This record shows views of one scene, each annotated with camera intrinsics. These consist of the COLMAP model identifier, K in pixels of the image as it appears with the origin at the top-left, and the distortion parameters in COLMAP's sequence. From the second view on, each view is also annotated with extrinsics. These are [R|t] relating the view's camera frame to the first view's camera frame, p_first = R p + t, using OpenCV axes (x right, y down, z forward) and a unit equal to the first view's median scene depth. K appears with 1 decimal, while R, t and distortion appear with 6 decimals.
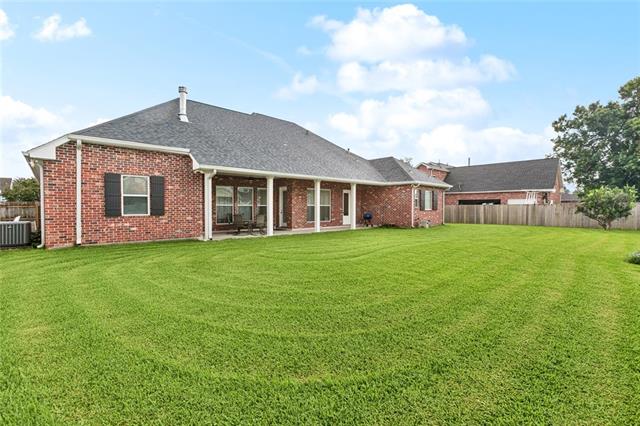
lens RADIAL K [[292.5, 0, 320.3], [0, 292.5, 211.7], [0, 0, 1]] dist [-0.009932, 0.004796]
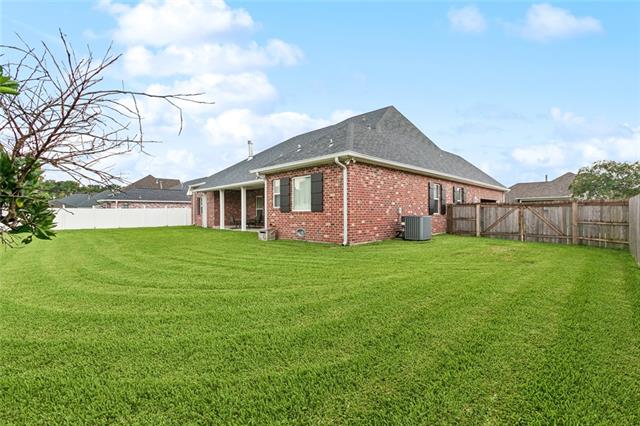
lens RADIAL K [[292.5, 0, 319.0], [0, 292.5, 213.2], [0, 0, 1]] dist [-0.009932, 0.004796]
pose [[0.999929, 0.001606, 0.011778, 0.710716], [-0.001448, 0.999908, -0.013452, 0.063536], [-0.011799, 0.013434, 0.999840, 0.019934]]
